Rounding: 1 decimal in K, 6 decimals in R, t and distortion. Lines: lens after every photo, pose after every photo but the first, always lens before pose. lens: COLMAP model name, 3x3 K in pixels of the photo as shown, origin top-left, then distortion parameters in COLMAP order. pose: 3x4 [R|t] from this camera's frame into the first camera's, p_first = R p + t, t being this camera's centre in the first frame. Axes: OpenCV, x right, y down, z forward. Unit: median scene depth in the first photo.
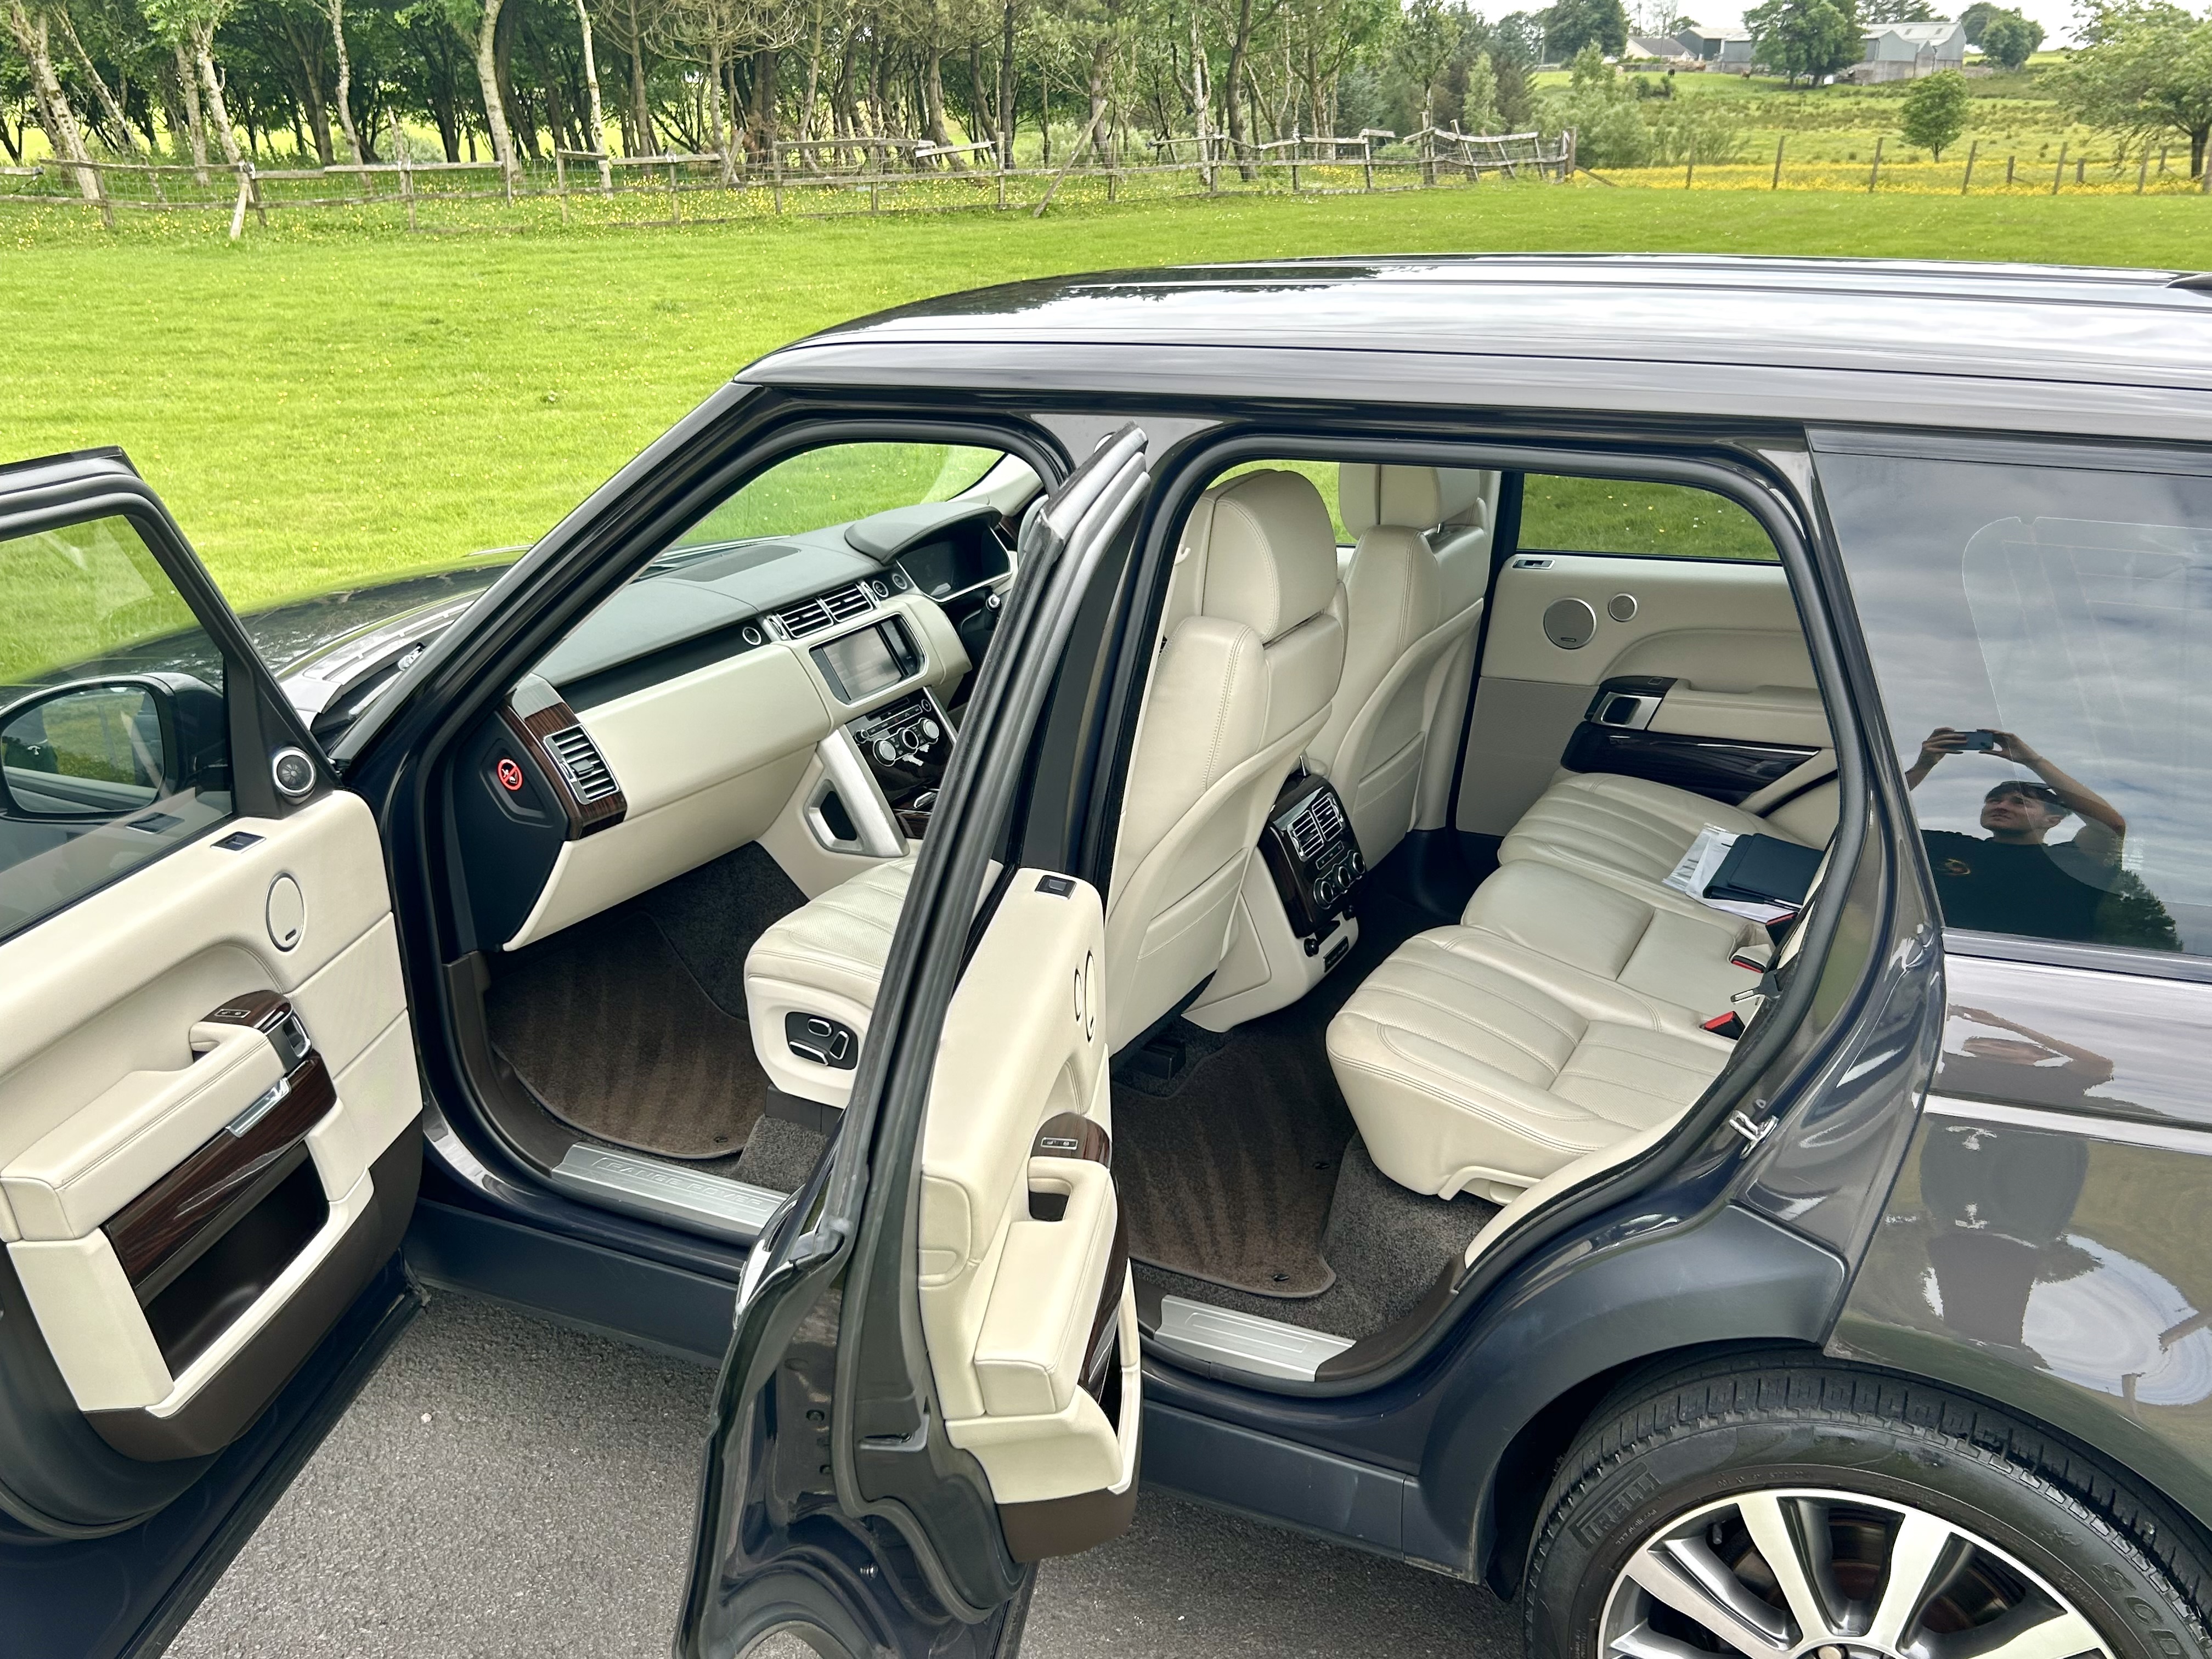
lens RADIAL K [[1943.3, 0, 1109.4], [0, 1943.3, 834.4], [0, 0, 1]] dist [0.070312, -0.076312]
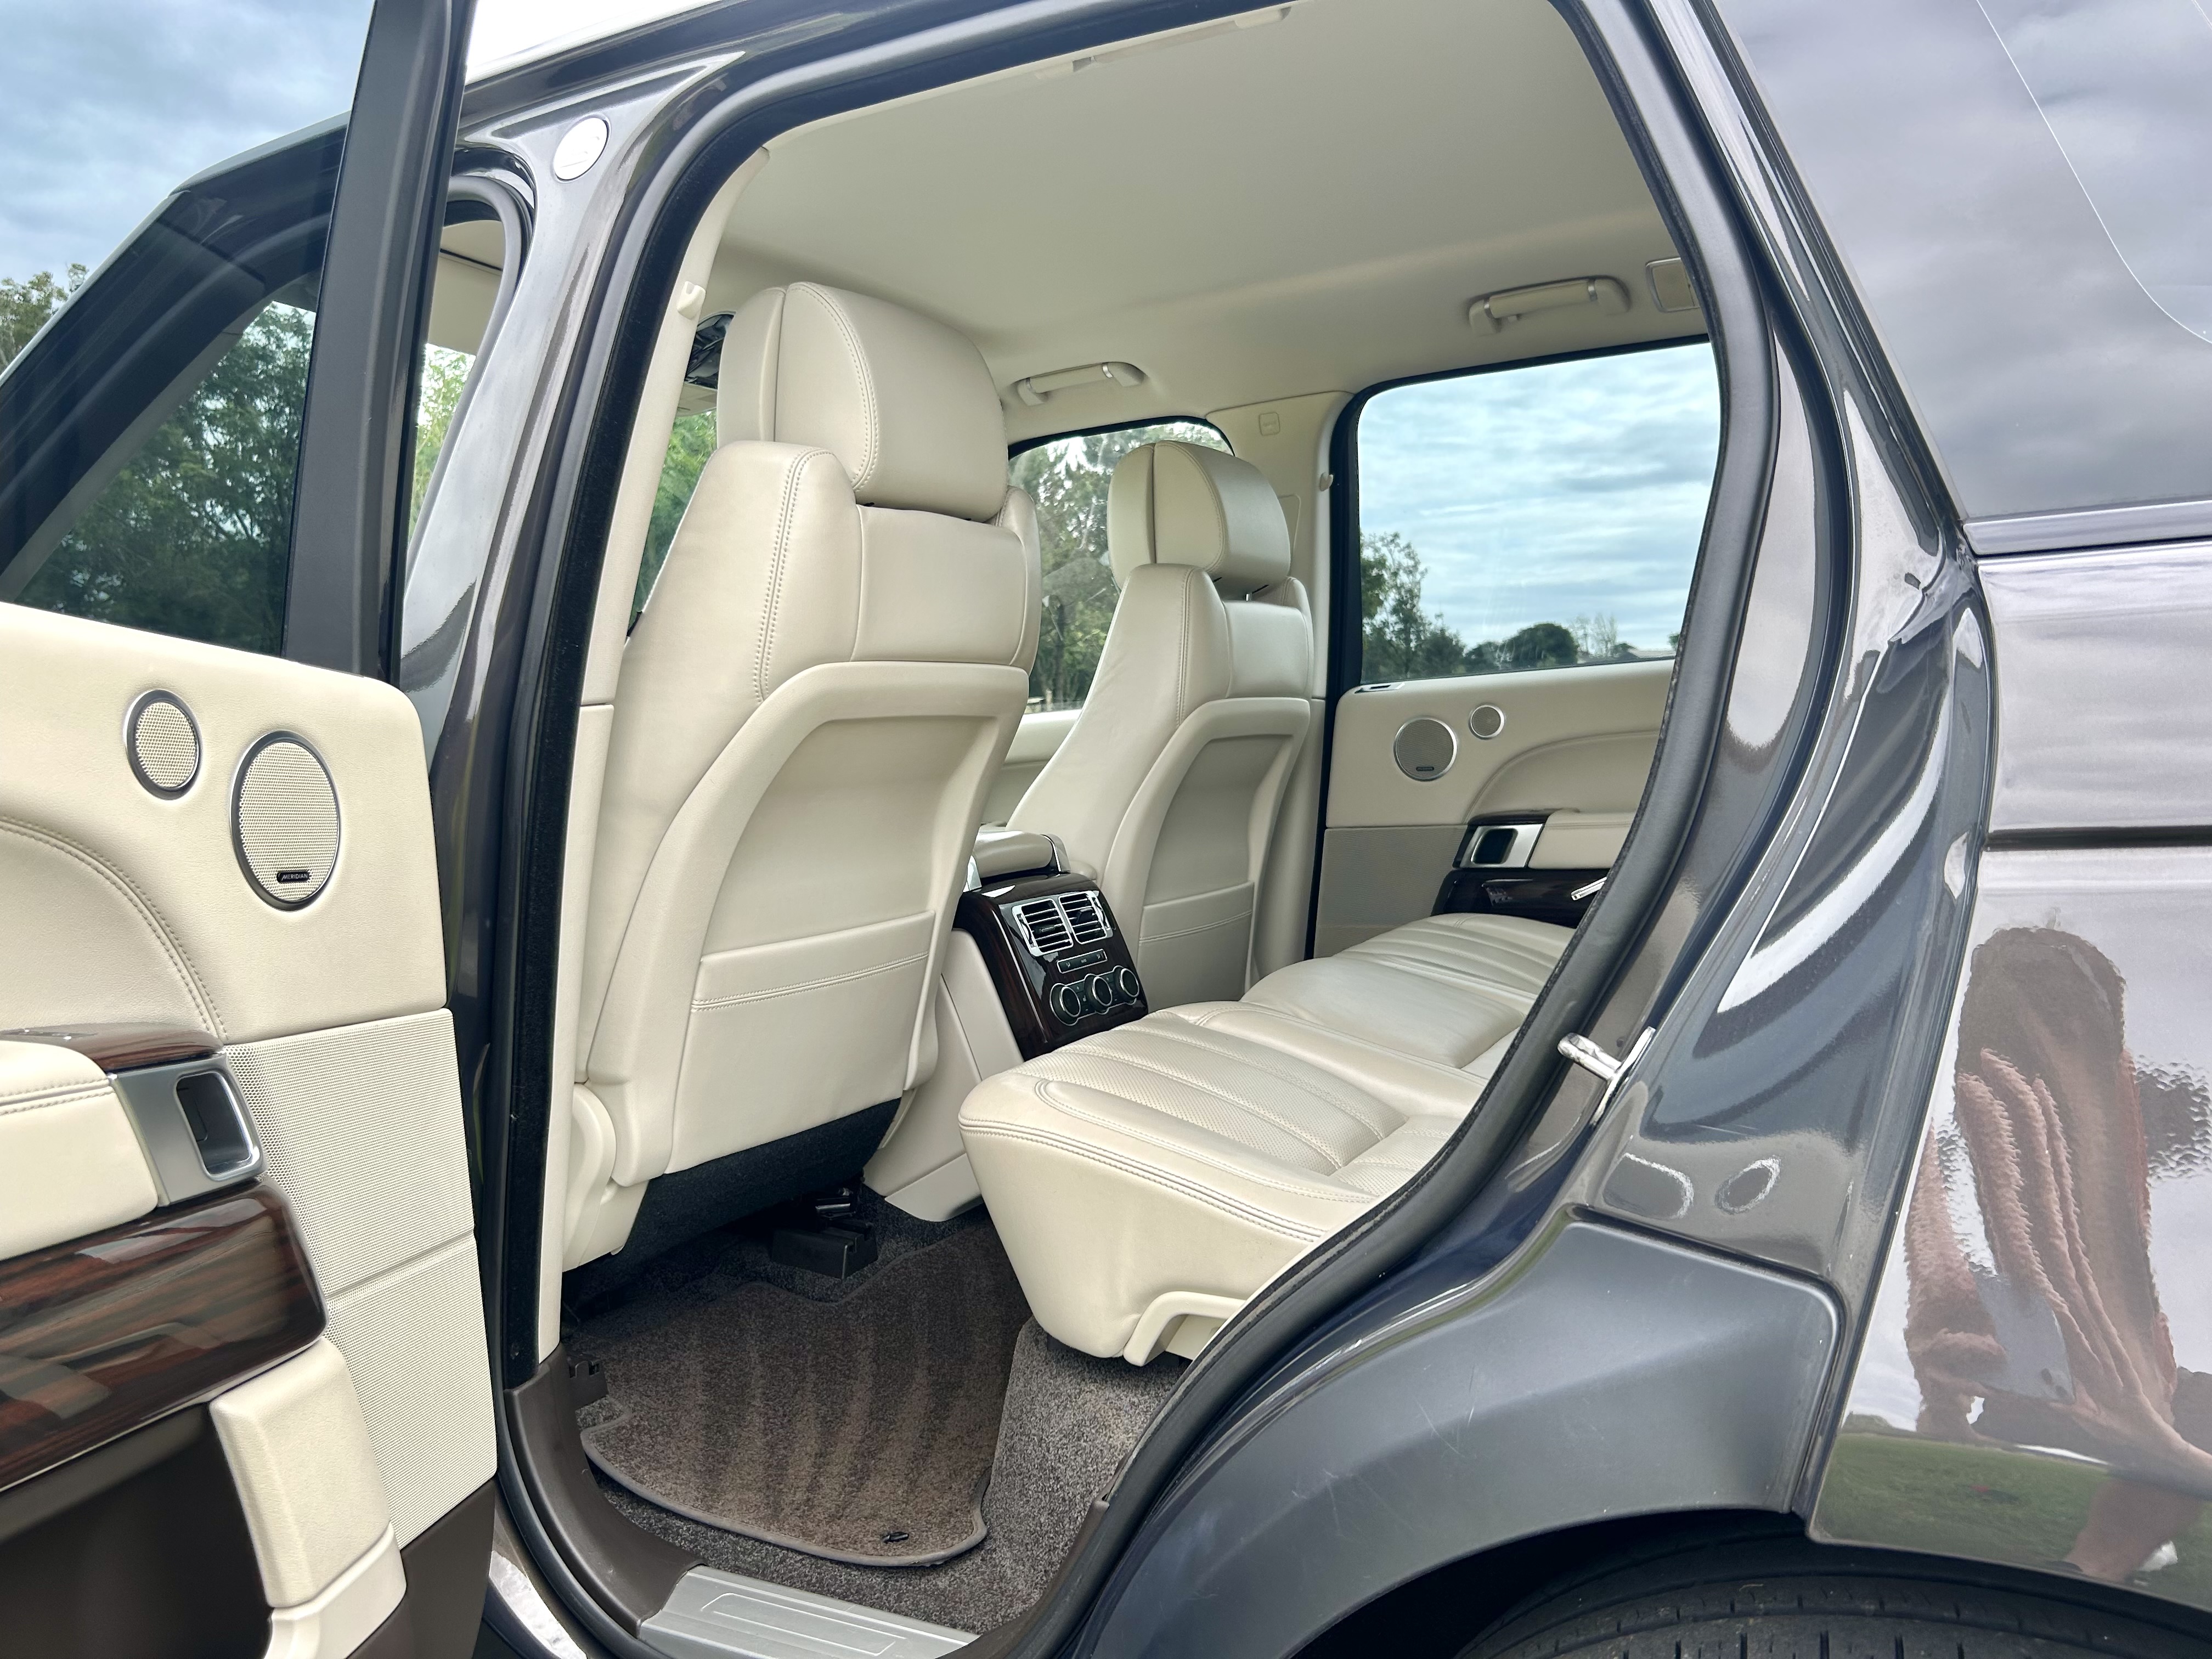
lens RADIAL K [[1665.4, 0, 1088.9], [0, 1665.4, 840.5], [0, 0, 1]] dist [0.039615, -0.041516]
pose [[0.999023, -0.009446, -0.043162, 0.145694], [-0.002772, 0.961556, -0.274595, 0.139942], [0.044097, 0.274447, 0.960591, 0.391156]]
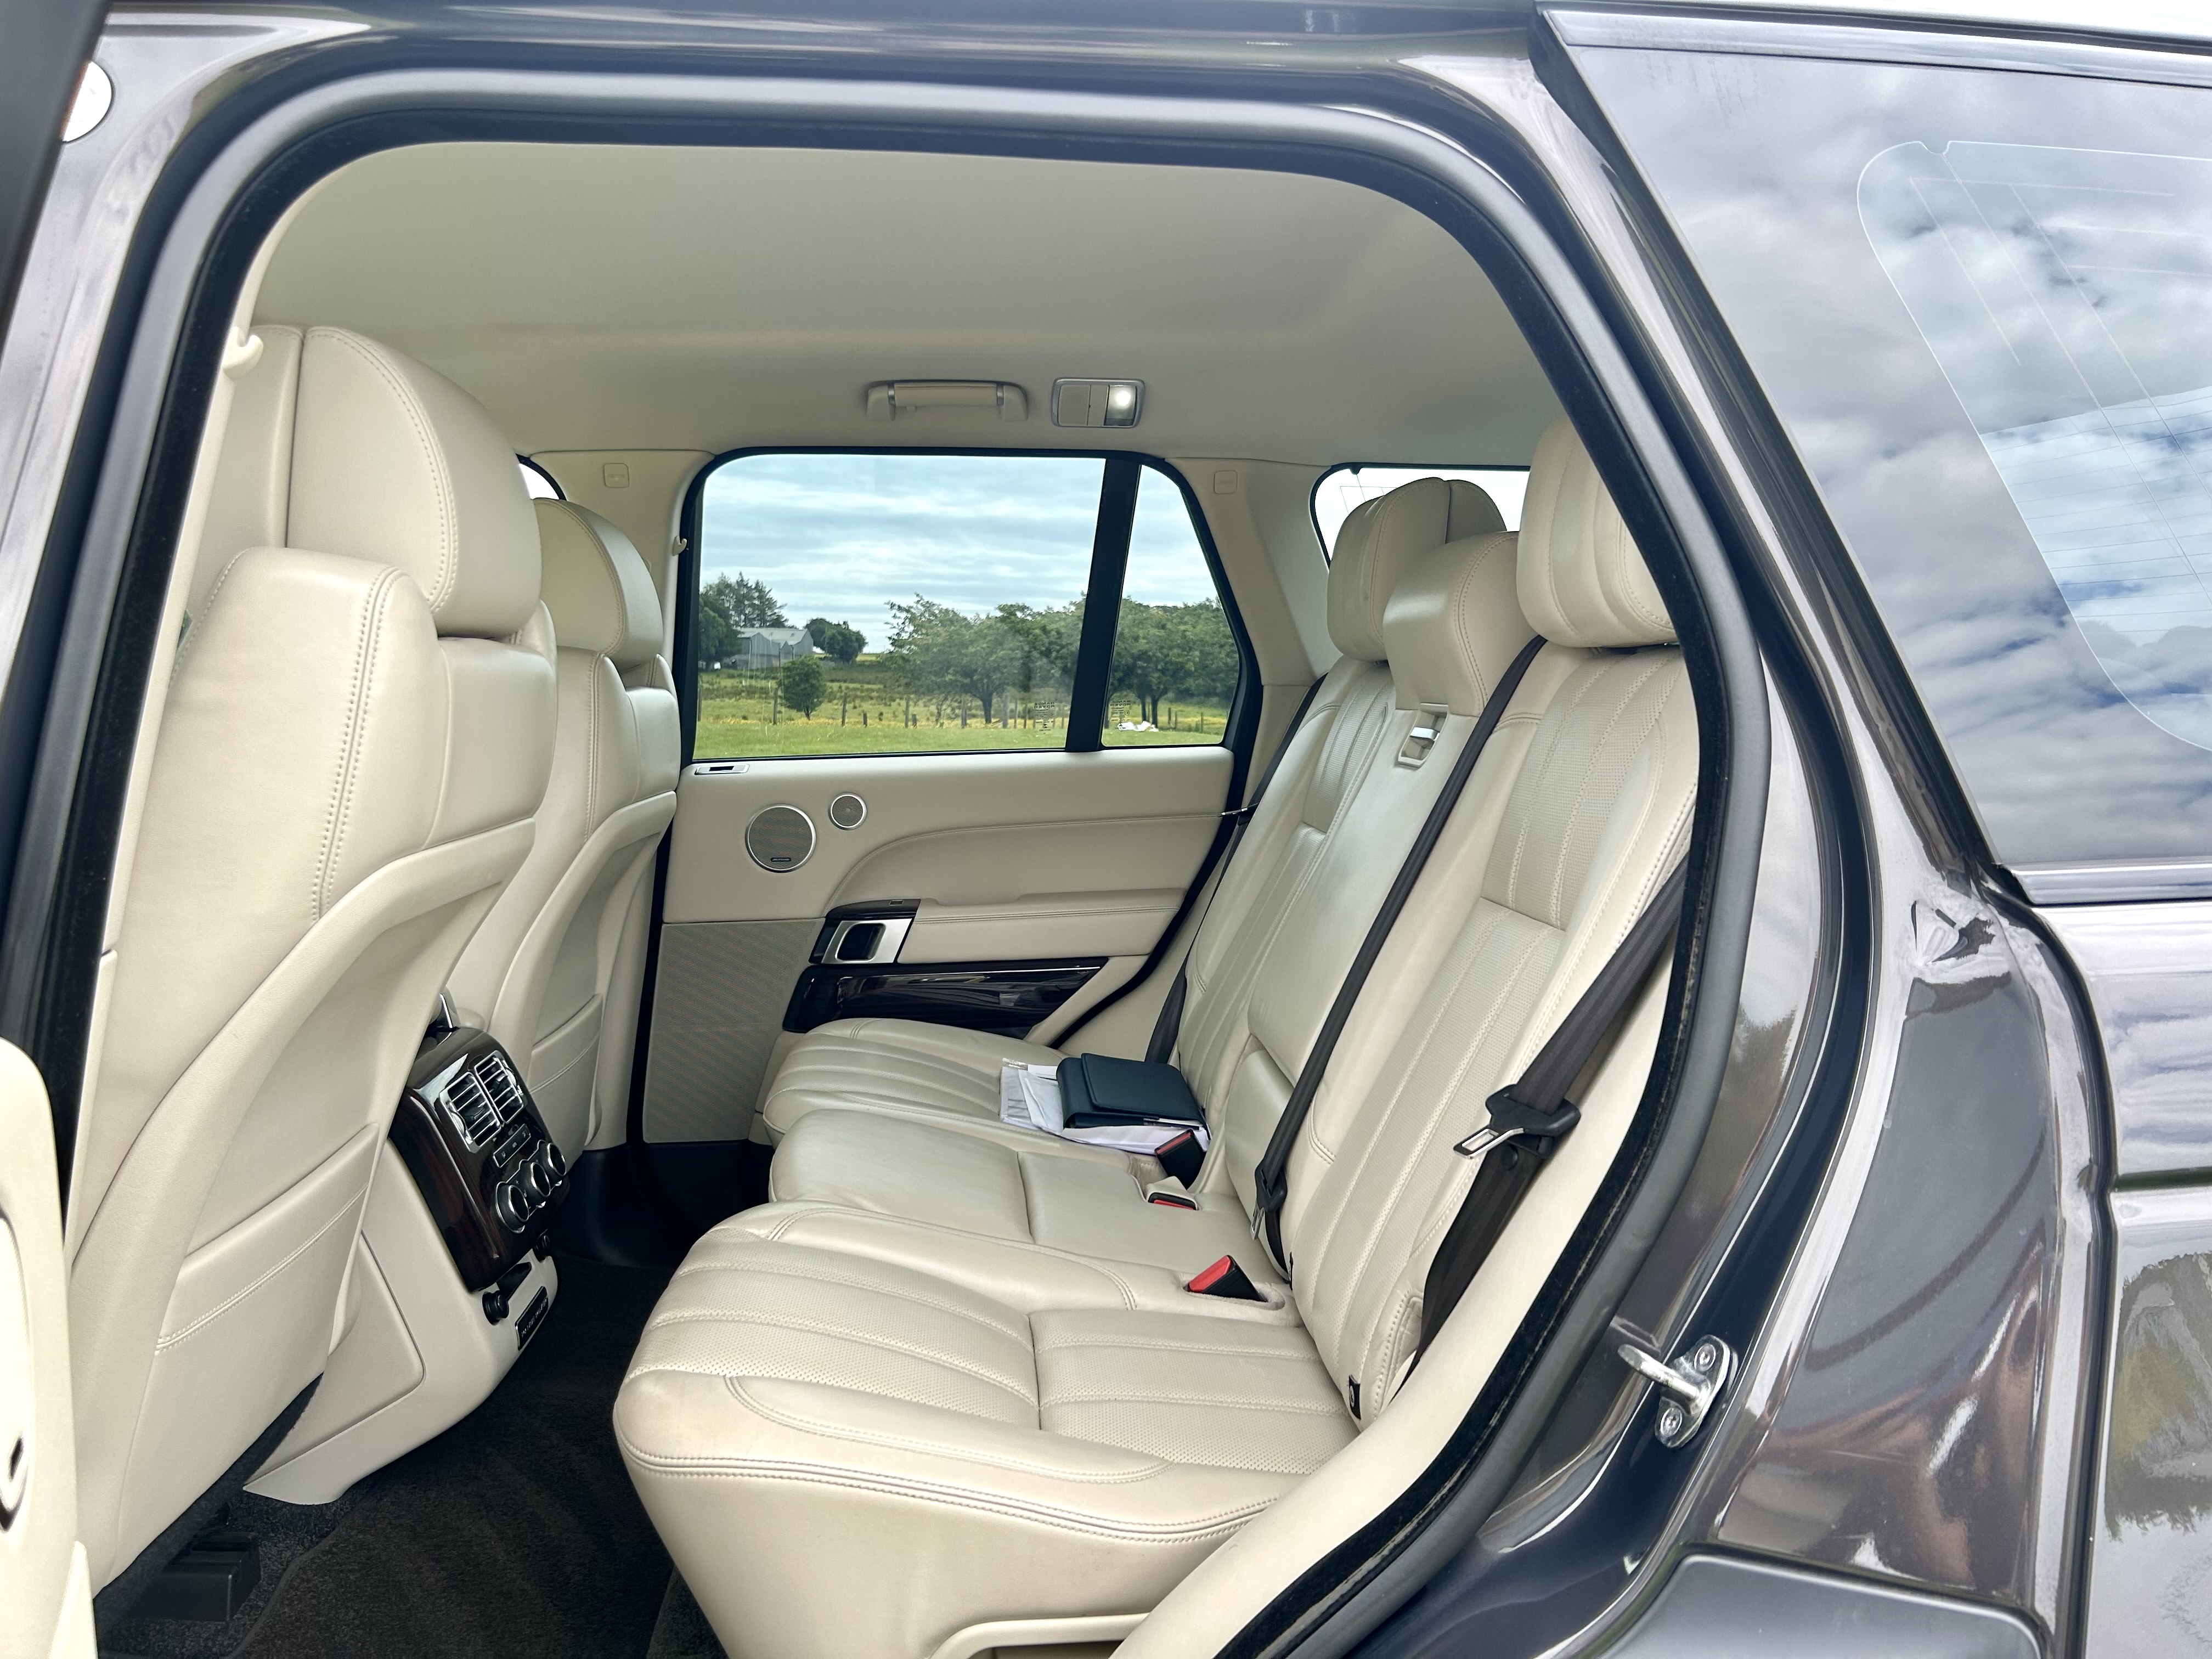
lens RADIAL K [[1665.4, 0, 1092.5], [0, 1665.4, 836.1], [0, 0, 1]] dist [0.039615, -0.041516]
pose [[0.853239, -0.028542, 0.520738, 0.000202], [0.162597, 0.963290, -0.213621, 0.058766], [-0.495525, 0.266940, 0.826558, 0.465033]]
